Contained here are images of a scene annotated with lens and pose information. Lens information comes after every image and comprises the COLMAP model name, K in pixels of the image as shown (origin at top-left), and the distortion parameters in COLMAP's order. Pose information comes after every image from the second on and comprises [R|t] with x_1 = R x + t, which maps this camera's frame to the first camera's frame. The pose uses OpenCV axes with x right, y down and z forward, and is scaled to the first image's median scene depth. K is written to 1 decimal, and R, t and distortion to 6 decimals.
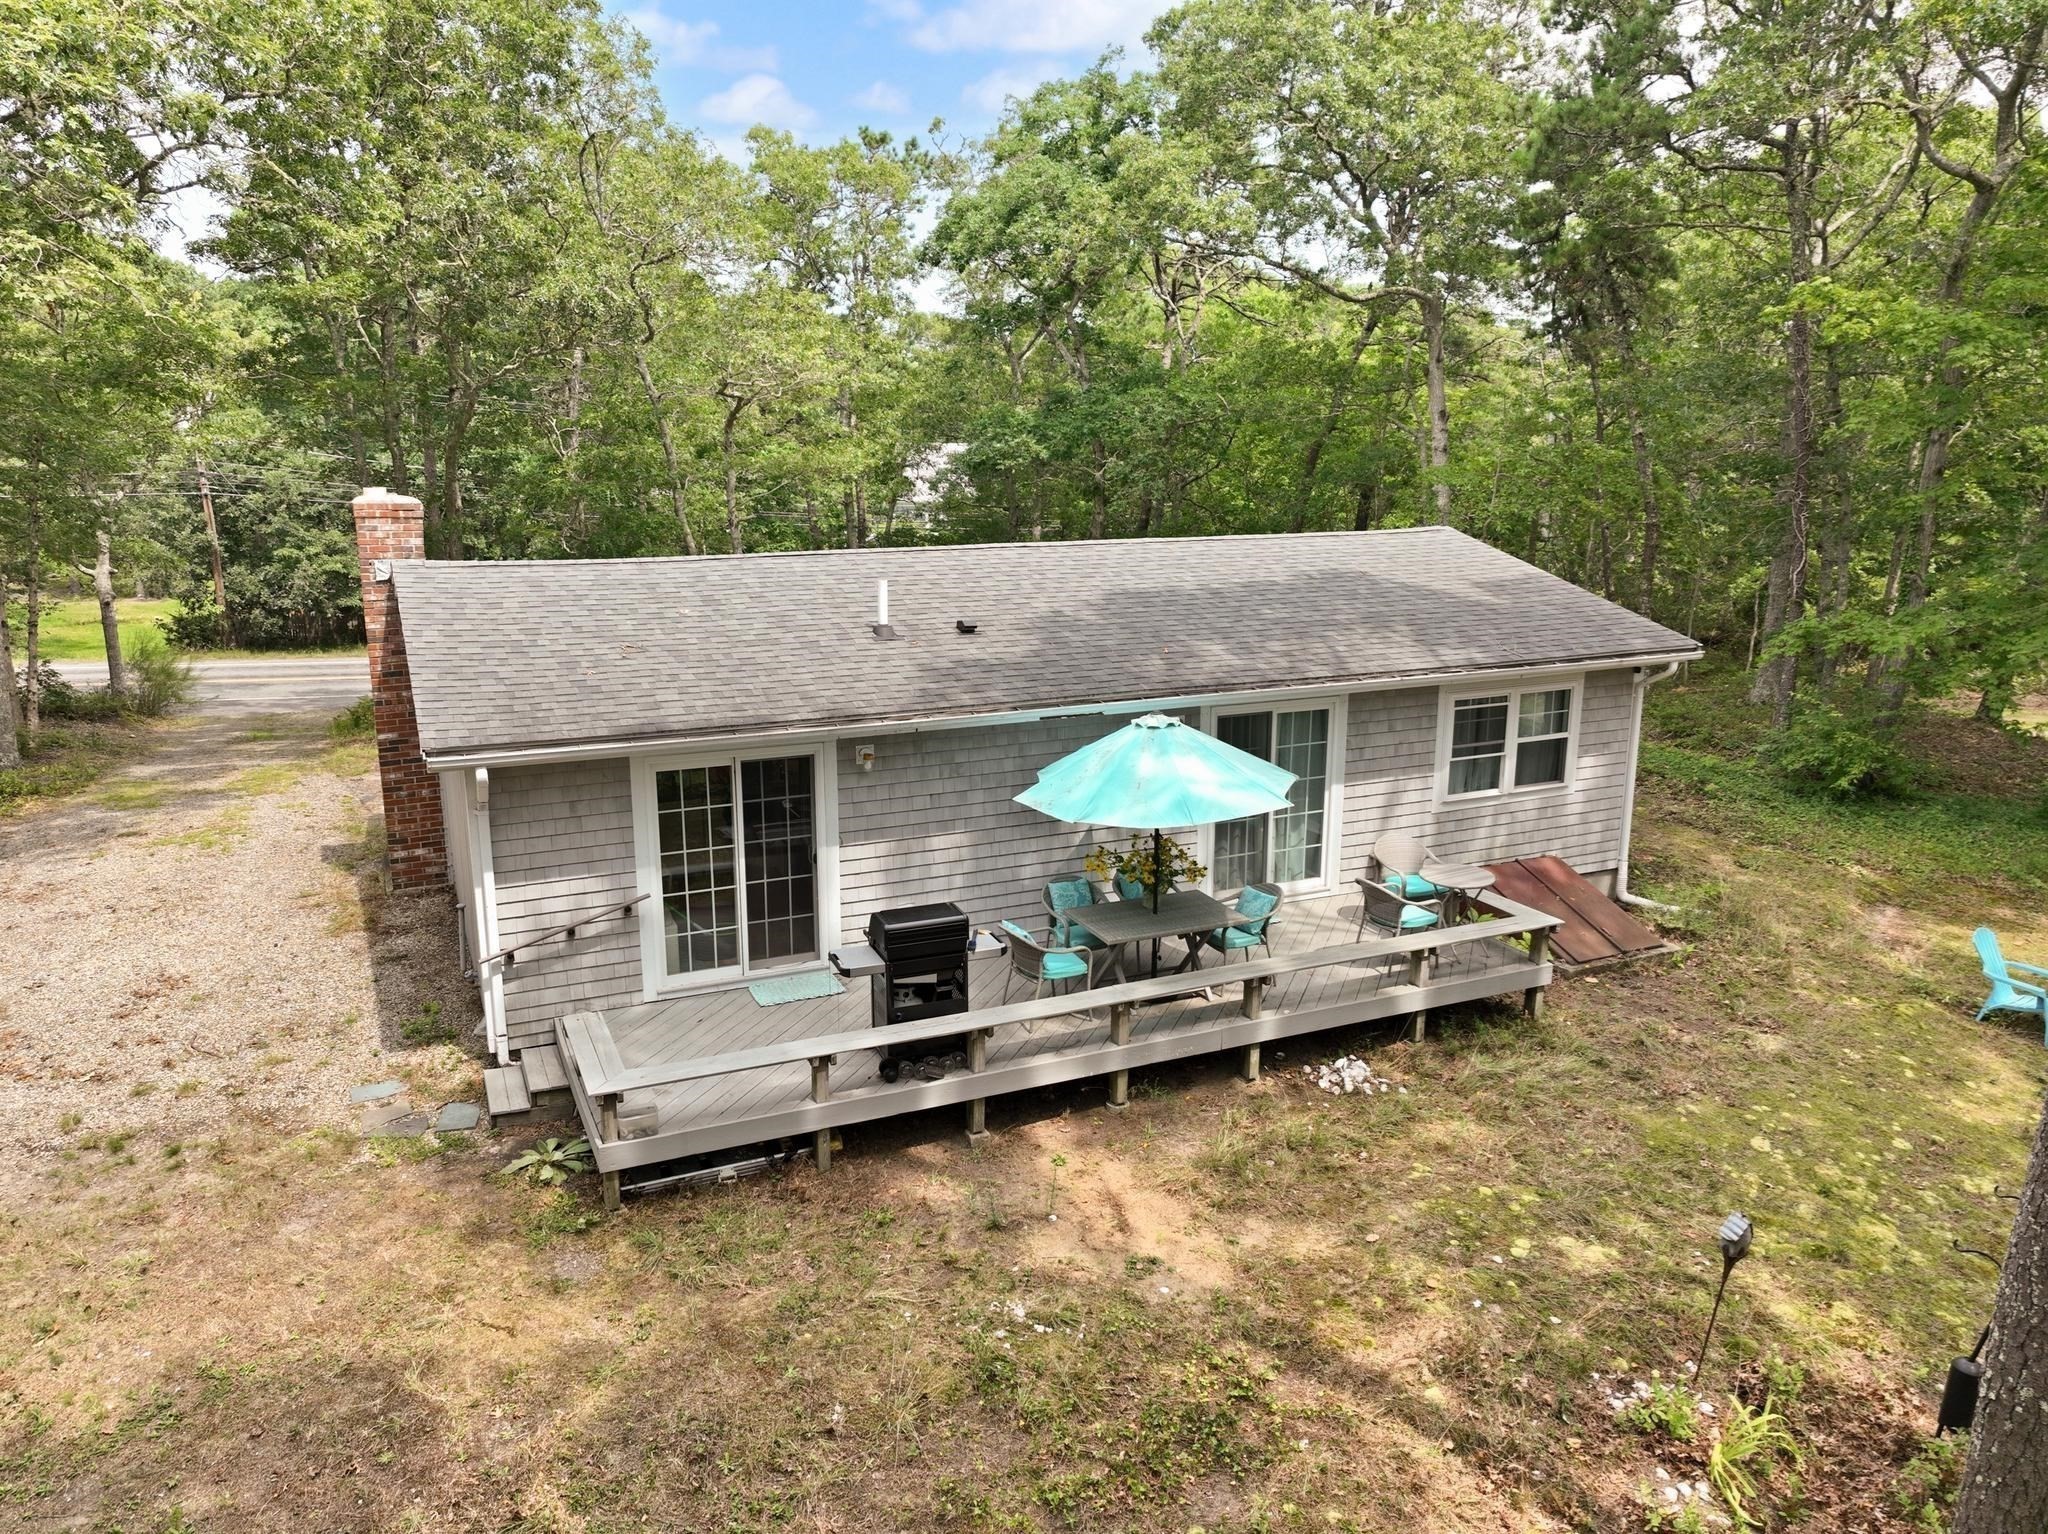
lens RADIAL K [[1439.0, 0, 1027.8], [0, 1439.0, 760.6], [0, 0, 1]] dist [0.002637, 0.013519]
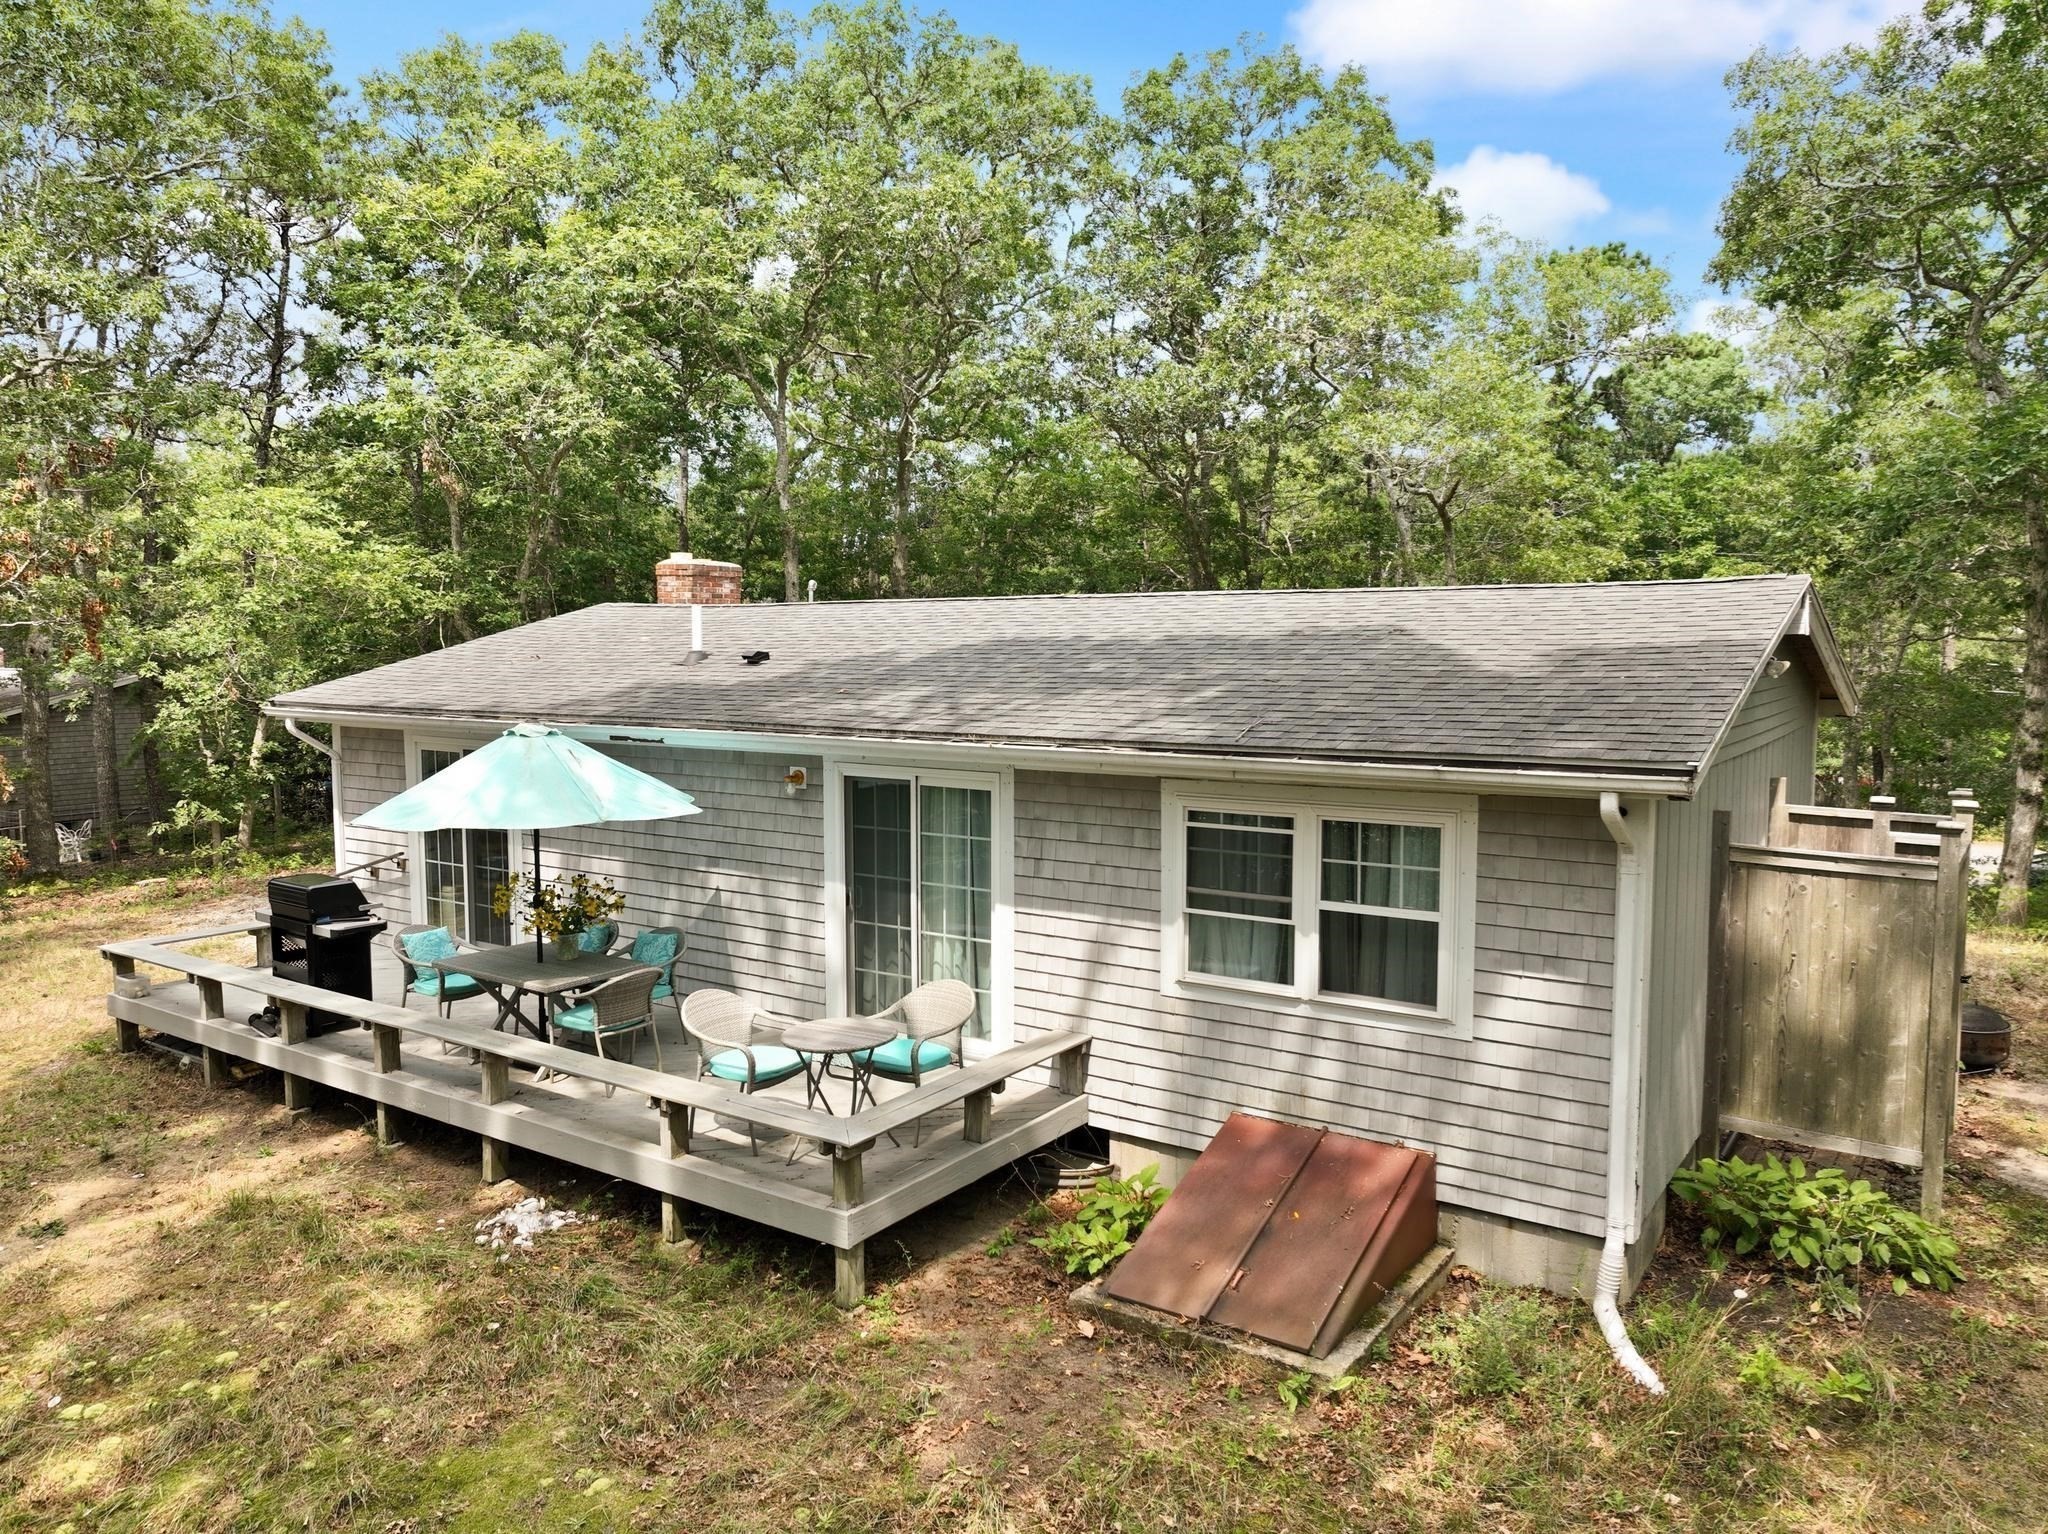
lens RADIAL K [[1439.0, 0, 1016.3], [0, 1439.0, 772.1], [0, 0, 1]] dist [0.002637, 0.013519]
pose [[0.514158, 0.079204, -0.854031, 0.910187], [-0.188315, 0.981855, -0.022314, -0.035986], [0.836767, 0.172300, 0.519744, 0.743495]]
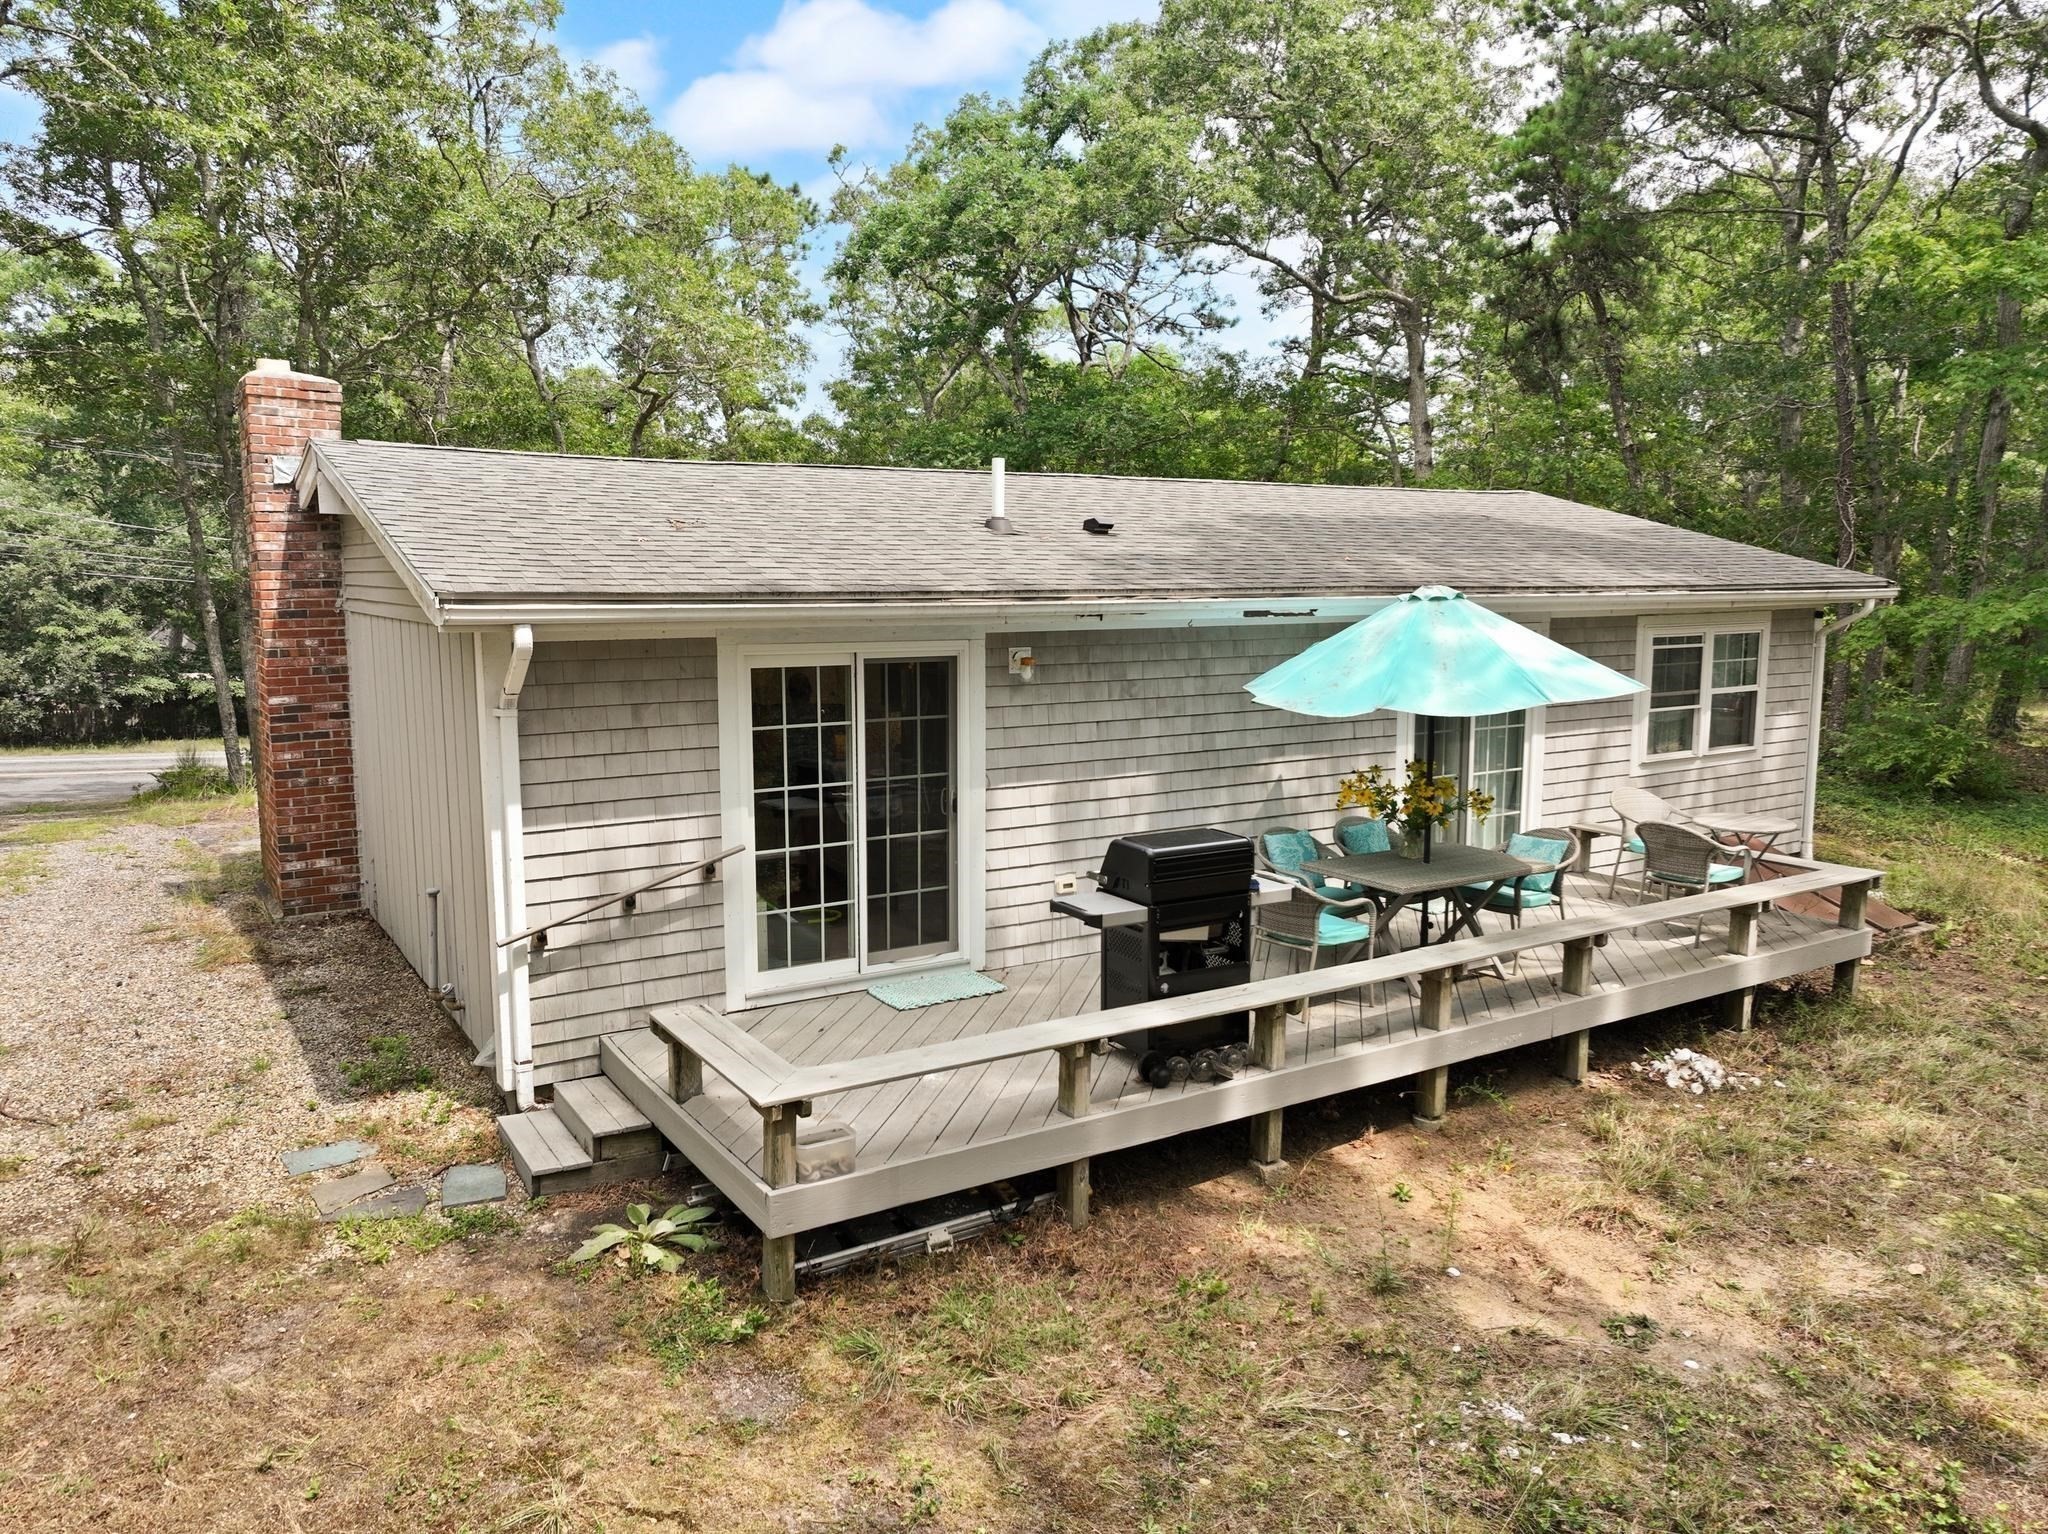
lens RADIAL K [[1439.0, 0, 1025.0], [0, 1439.0, 760.0], [0, 0, 1]] dist [0.002637, 0.013519]
pose [[0.990658, -0.018655, 0.135090, -0.206160], [0.031519, 0.995099, -0.093728, 0.111866], [-0.132679, 0.097110, 0.986390, 0.281970]]
